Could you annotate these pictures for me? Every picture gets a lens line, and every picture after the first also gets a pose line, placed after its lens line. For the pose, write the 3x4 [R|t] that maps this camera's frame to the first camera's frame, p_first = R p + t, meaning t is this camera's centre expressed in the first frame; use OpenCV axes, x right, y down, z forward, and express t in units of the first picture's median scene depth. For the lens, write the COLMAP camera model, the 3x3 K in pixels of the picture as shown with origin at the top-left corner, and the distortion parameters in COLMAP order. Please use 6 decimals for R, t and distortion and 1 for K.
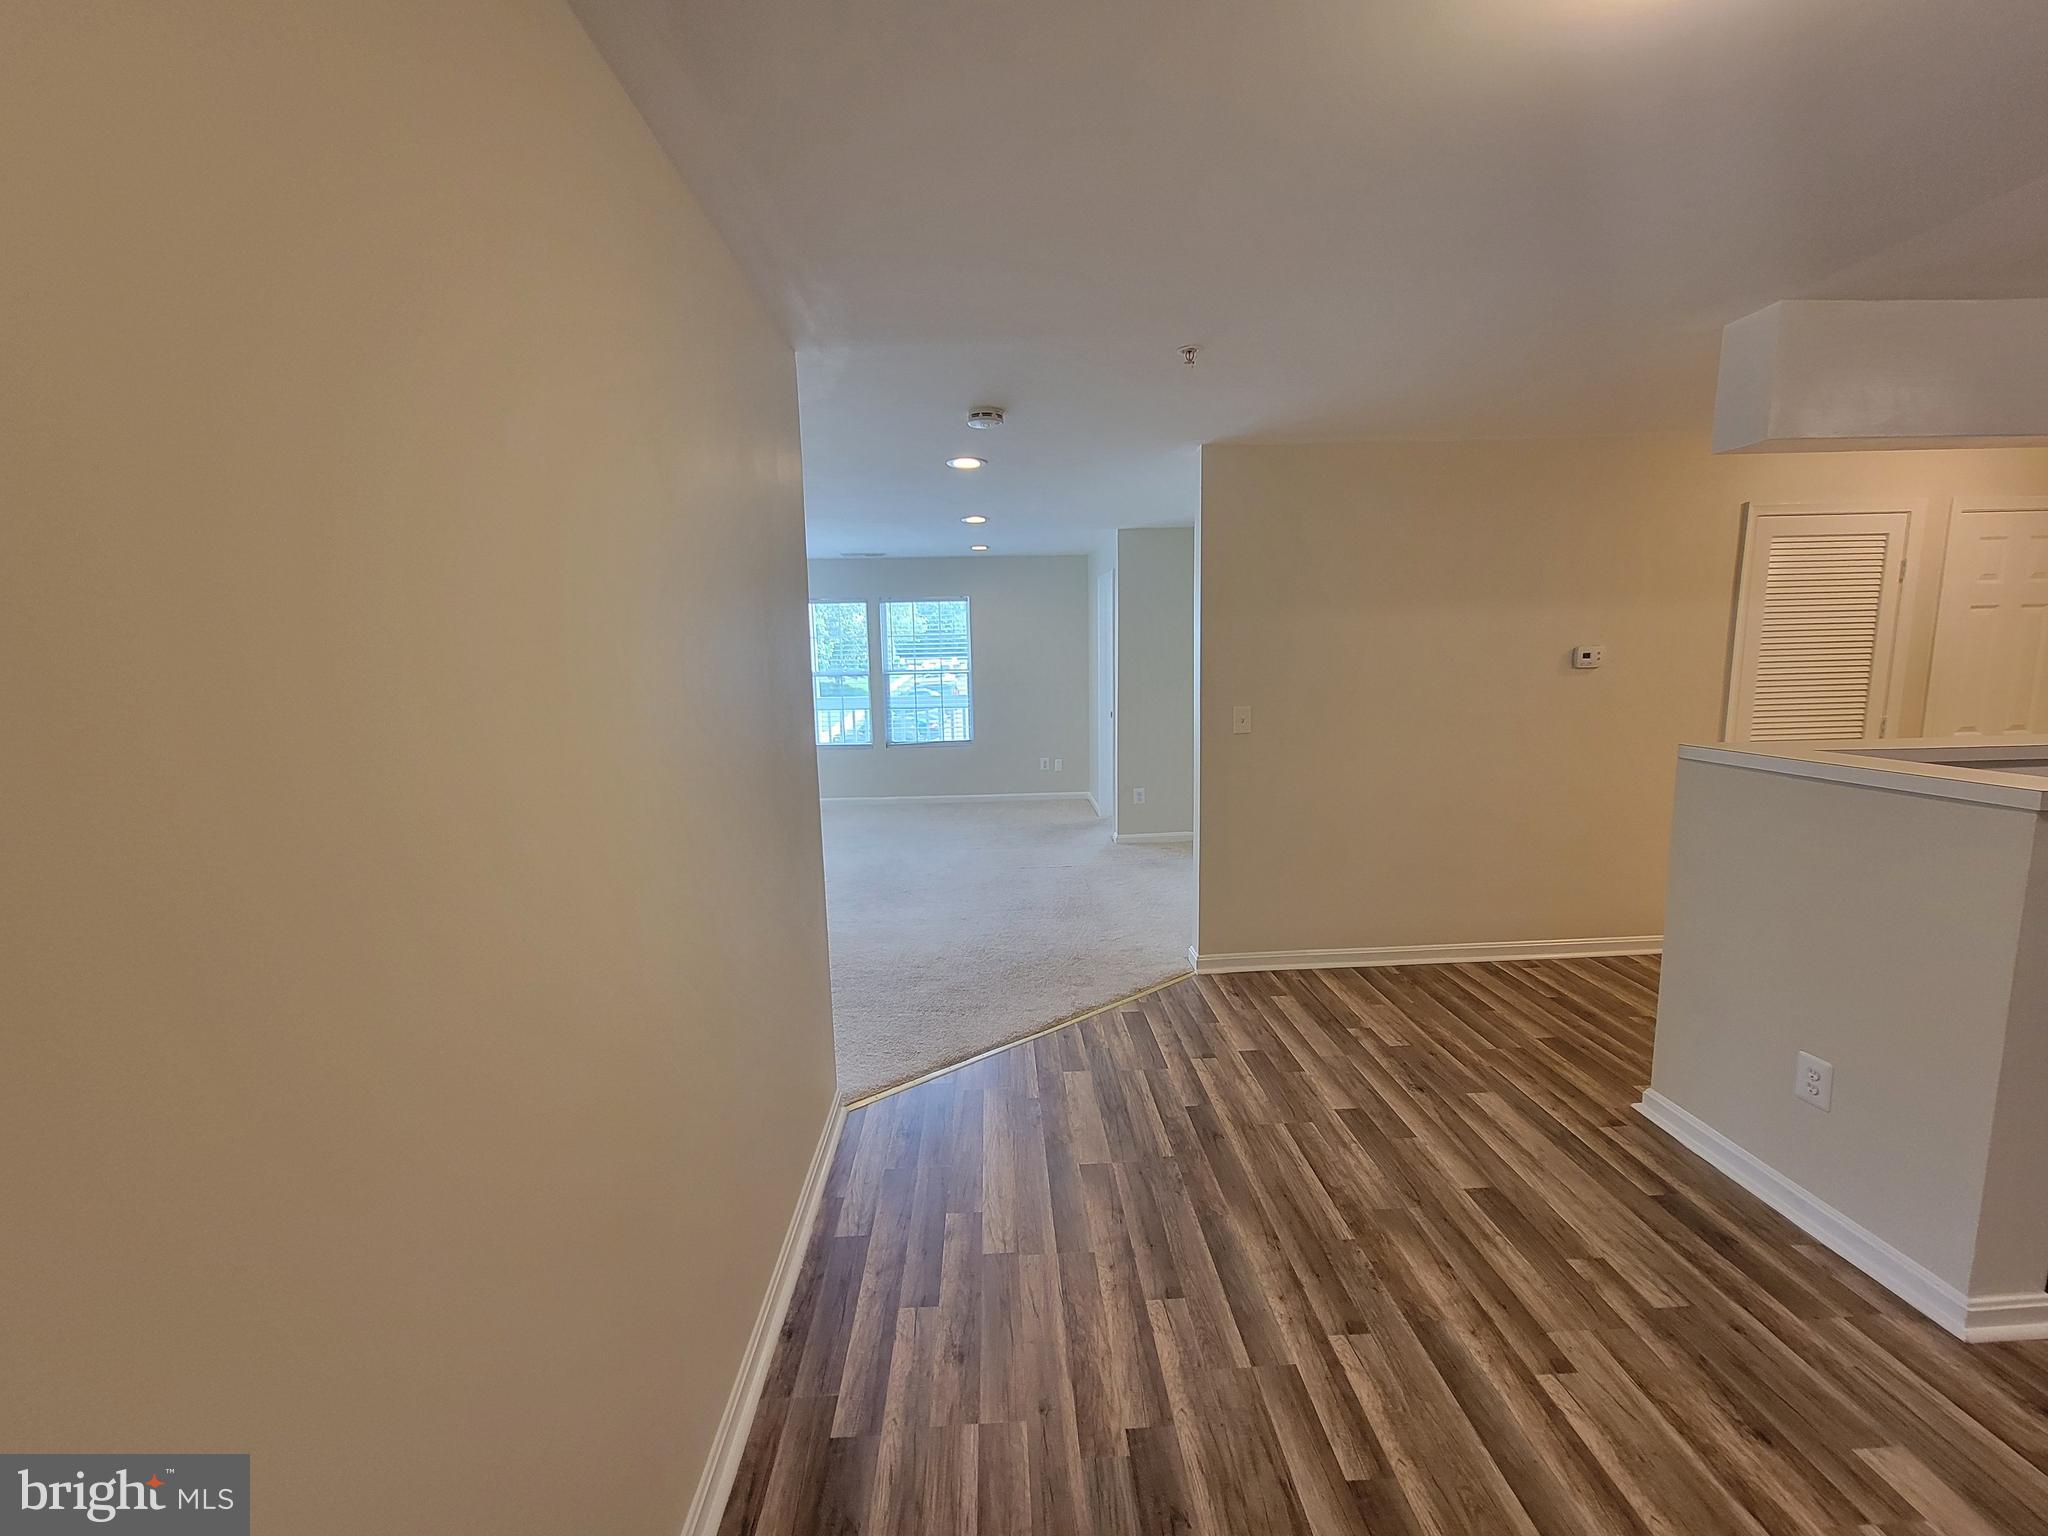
lens RADIAL K [[834.9, 0, 1026.8], [0, 834.9, 766.9], [0, 0, 1]] dist [-0.005240, 0.002078]
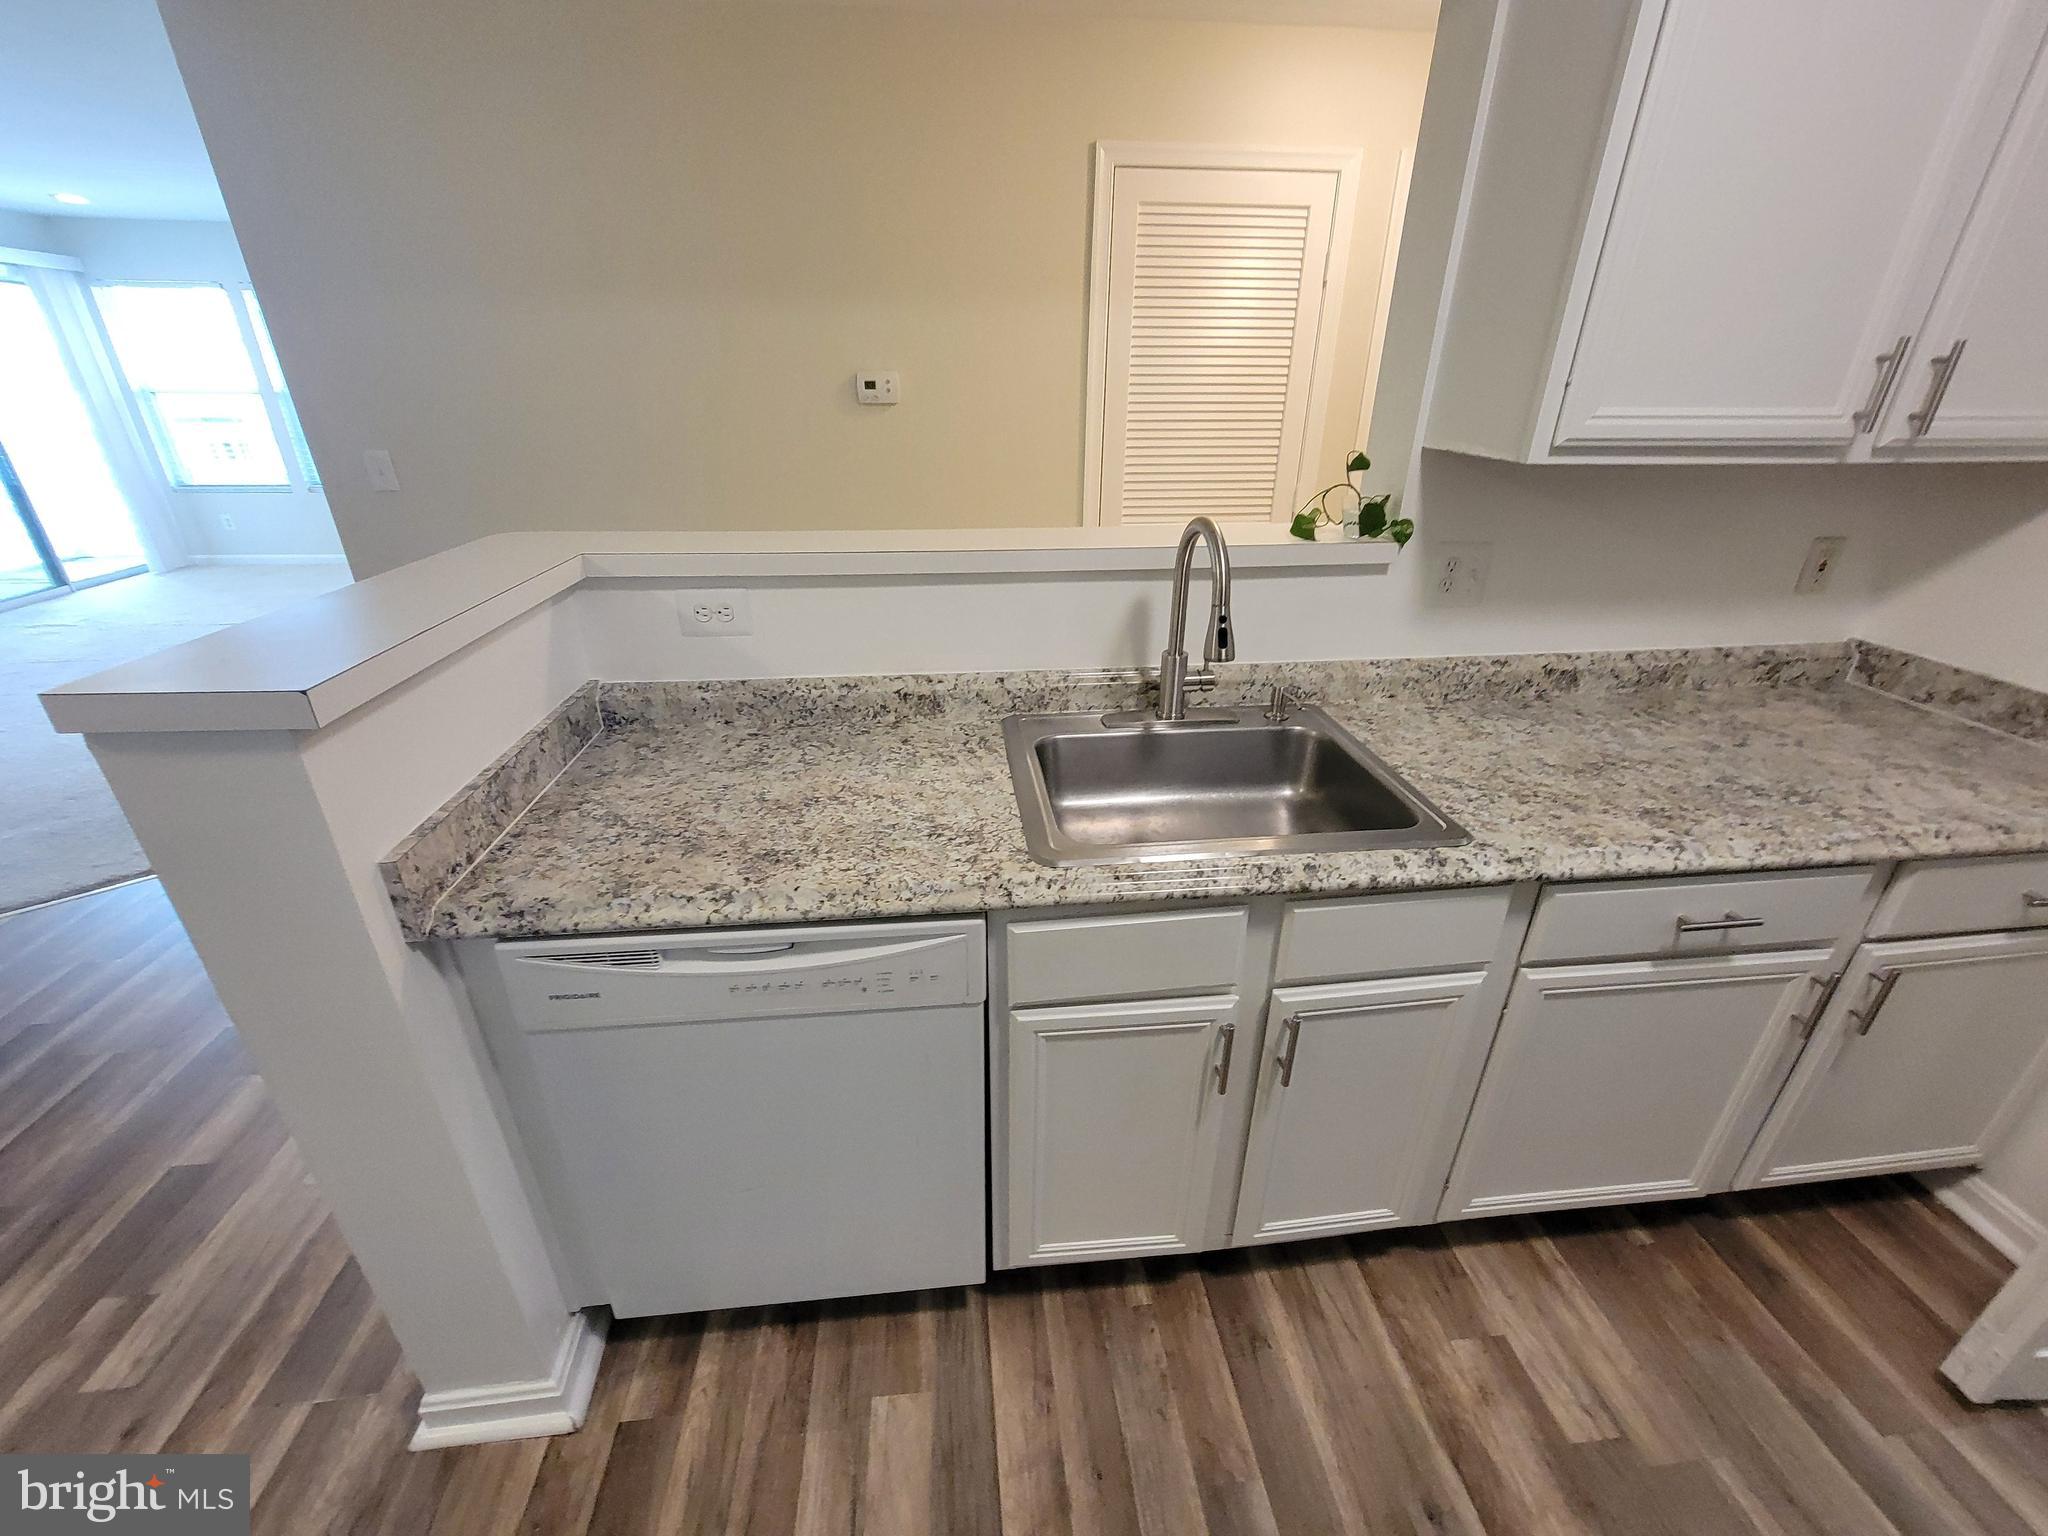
lens RADIAL K [[834.9, 0, 1027.8], [0, 834.9, 768.4], [0, 0, 1]] dist [-0.005240, 0.002078]
pose [[0.997580, -0.003583, 0.069435, 1.274360], [-0.016893, 0.956253, 0.292052, -0.054108], [-0.067444, -0.292518, 0.953879, 0.372275]]
